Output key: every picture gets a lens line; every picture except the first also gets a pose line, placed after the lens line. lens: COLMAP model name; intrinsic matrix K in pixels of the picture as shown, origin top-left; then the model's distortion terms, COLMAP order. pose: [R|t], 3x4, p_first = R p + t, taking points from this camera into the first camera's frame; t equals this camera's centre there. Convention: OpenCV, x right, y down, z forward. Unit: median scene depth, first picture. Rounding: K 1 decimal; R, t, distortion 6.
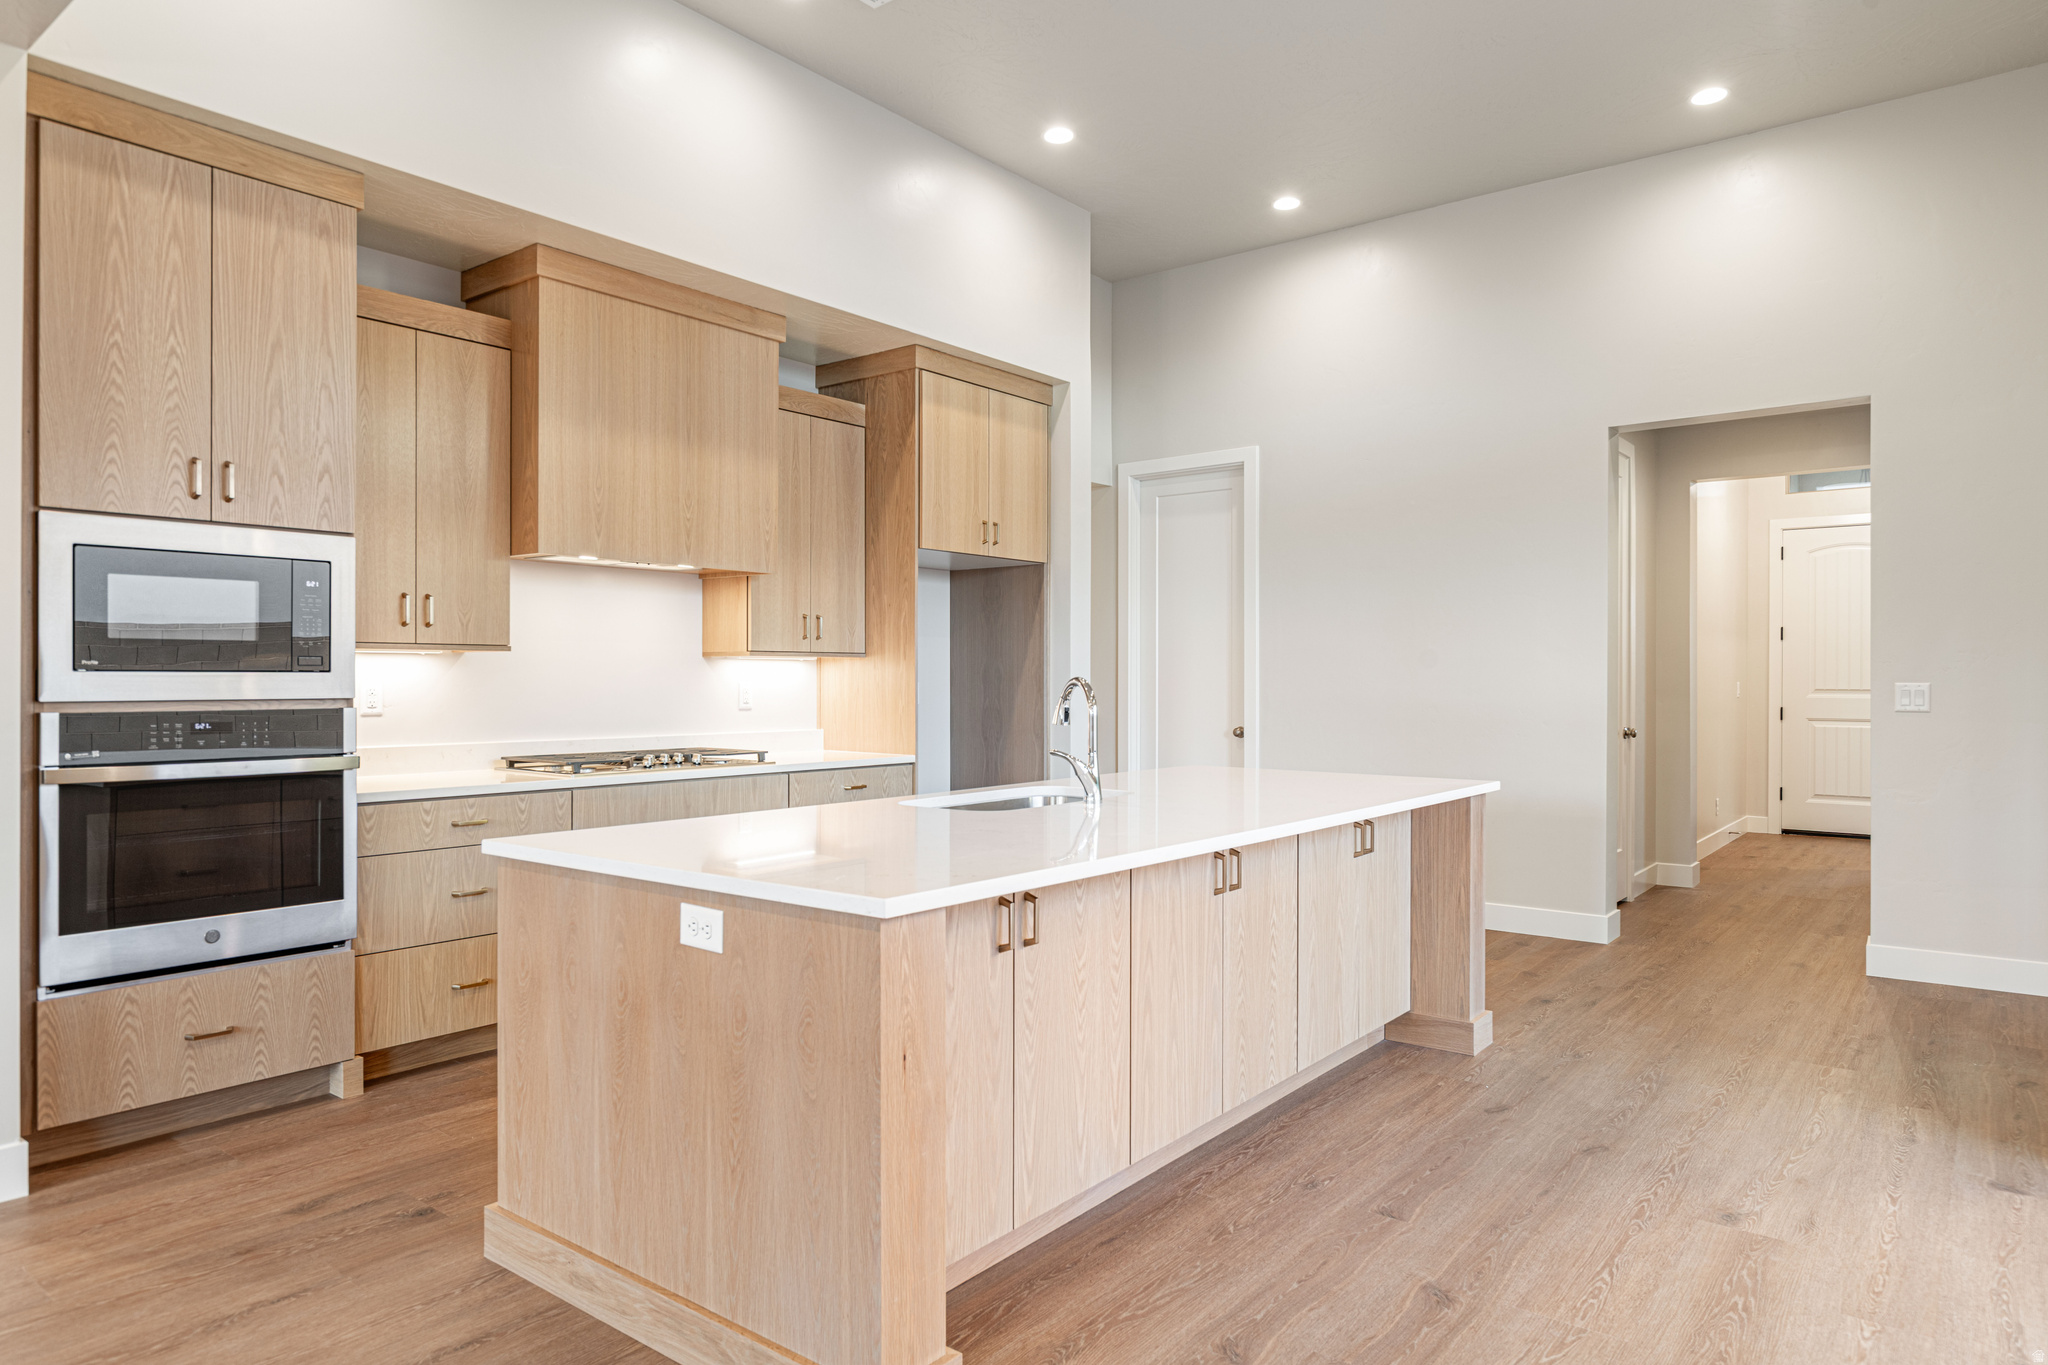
lens RADIAL K [[1235.6, 0, 1045.1], [0, 1235.6, 680.1], [0, 0, 1]] dist [-0.008612, 0.001980]
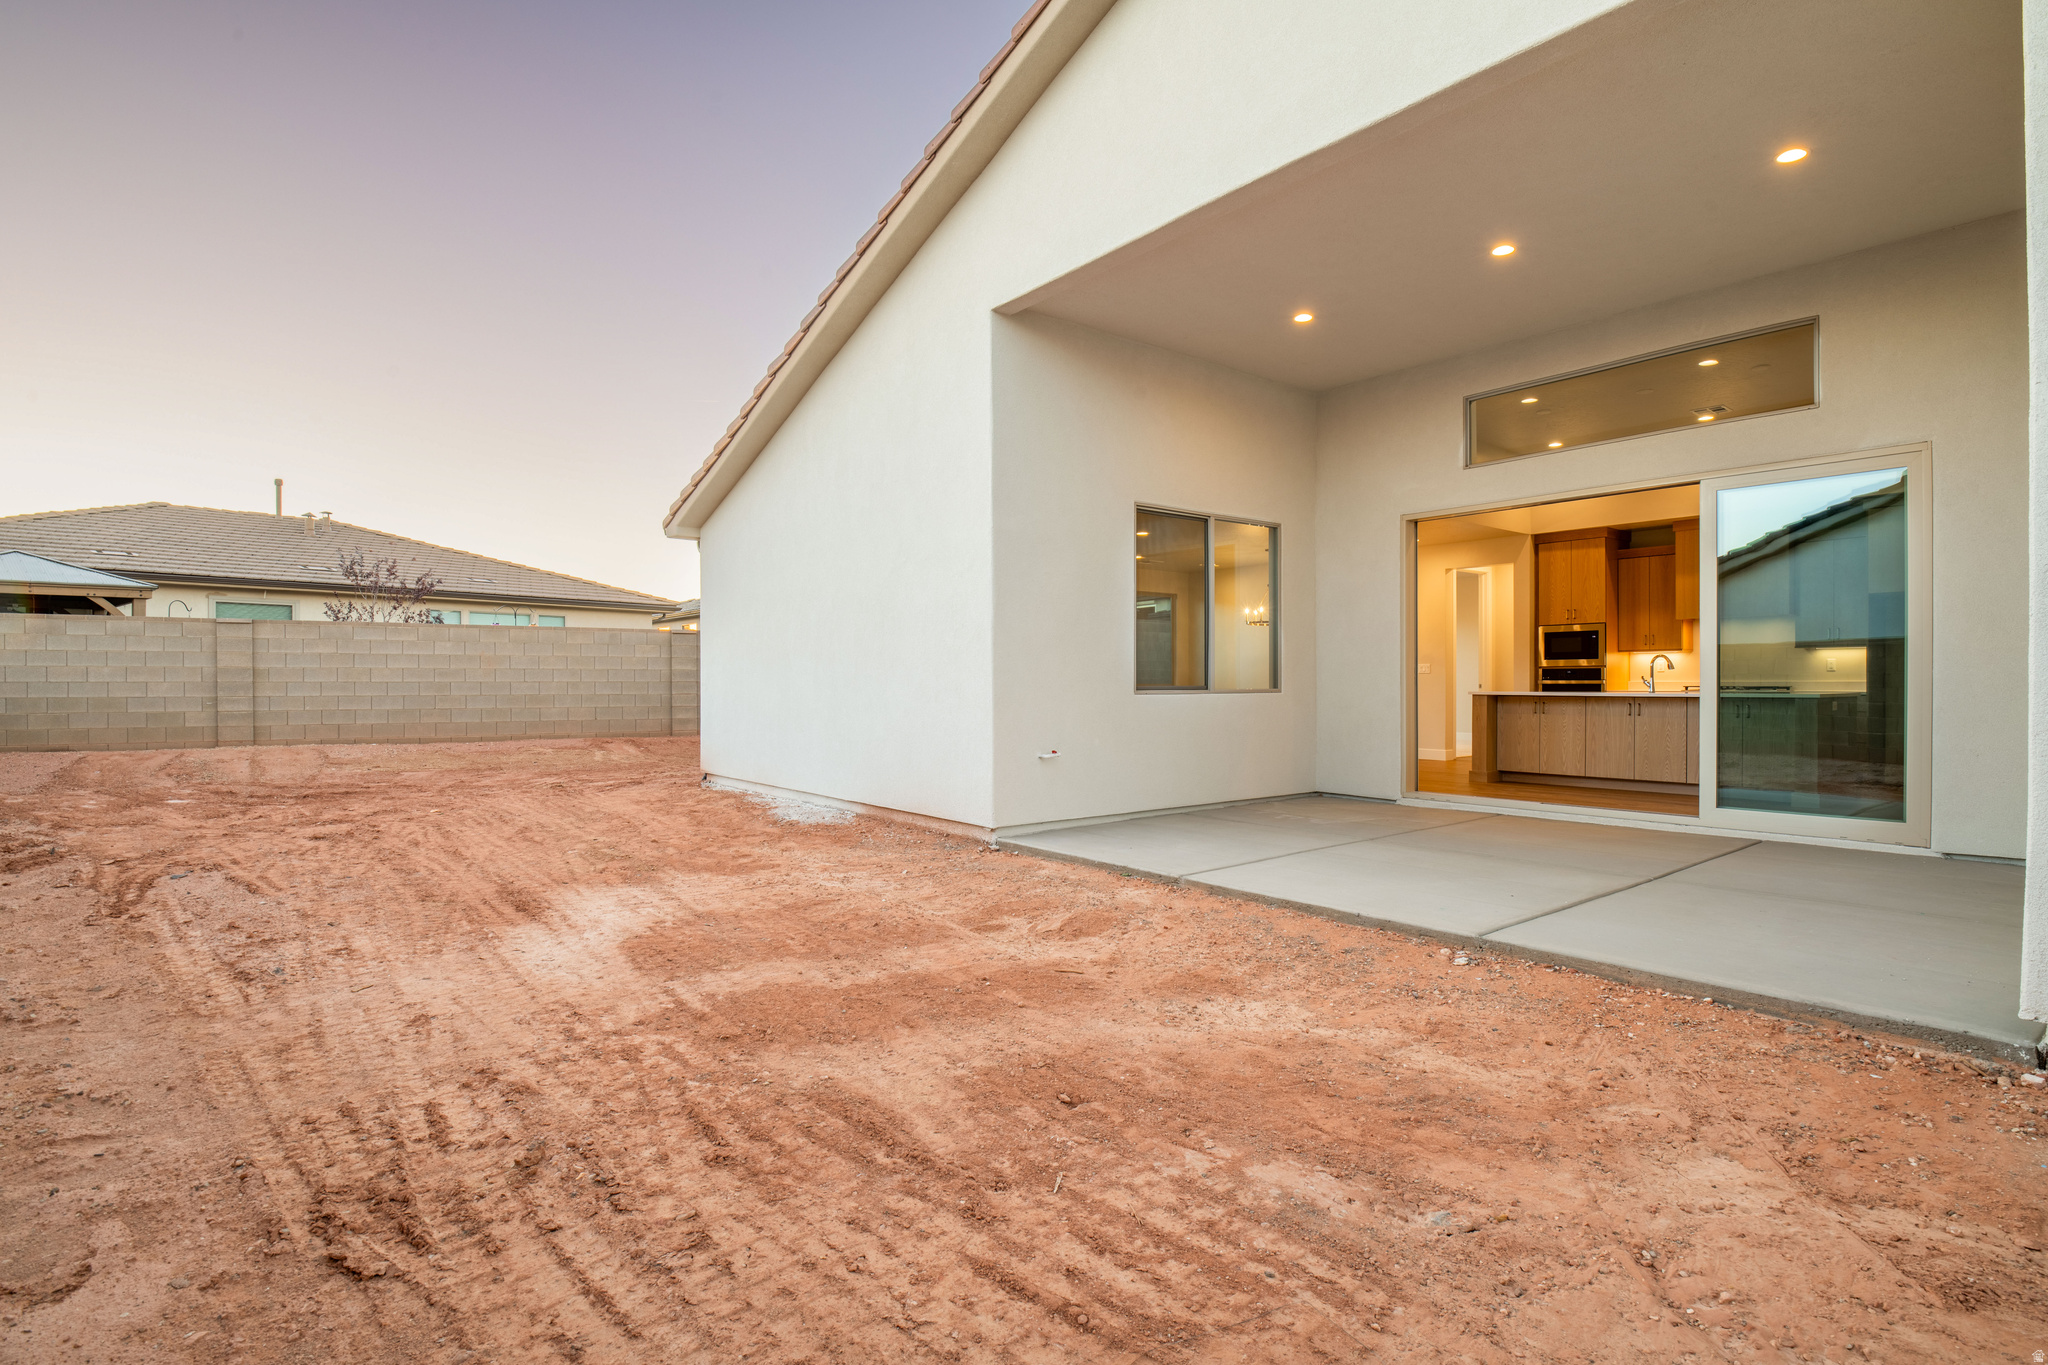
lens RADIAL K [[1005.0, 0, 1068.4], [0, 1005.0, 681.1], [0, 0, 1]] dist [0.035646, 0.000211]
pose [[-0.216871, -0.003540, -0.976194, 2.487663], [-0.001345, 0.999994, -0.003328, 0.065780], [0.976199, 0.000592, -0.216874, 0.047090]]
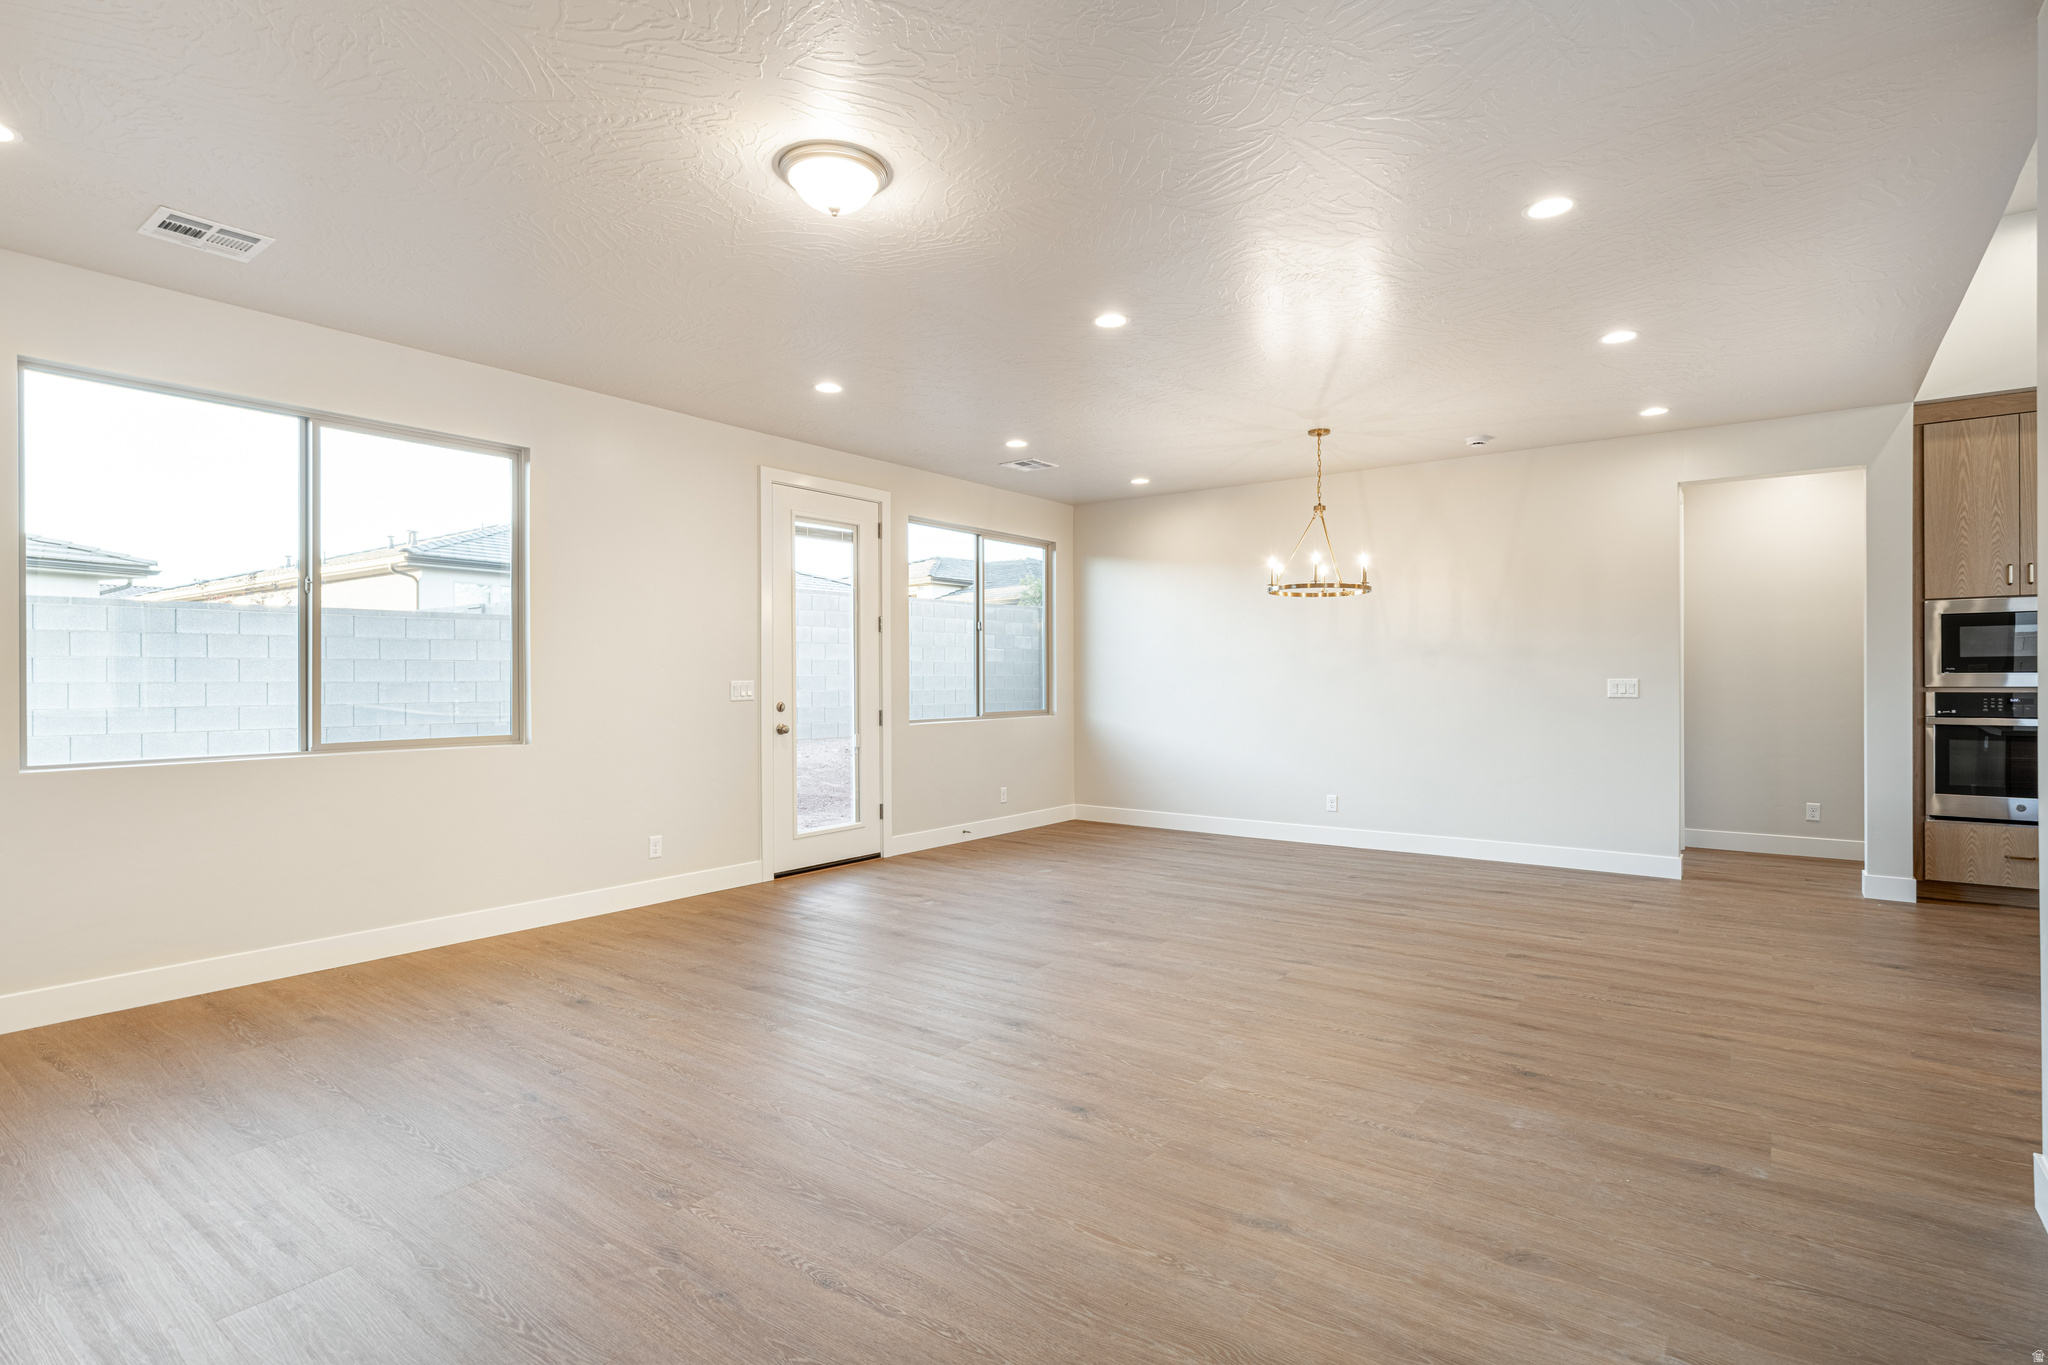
lens RADIAL K [[1005.0, 0, 1068.4], [0, 1005.0, 681.1], [0, 0, 1]] dist [0.035646, 0.000211]
pose [[0.047758, -0.002895, -0.998855, 0.696238], [0.001303, 0.999995, -0.002836, 0.007411], [0.998858, -0.001166, 0.047762, -0.457035]]
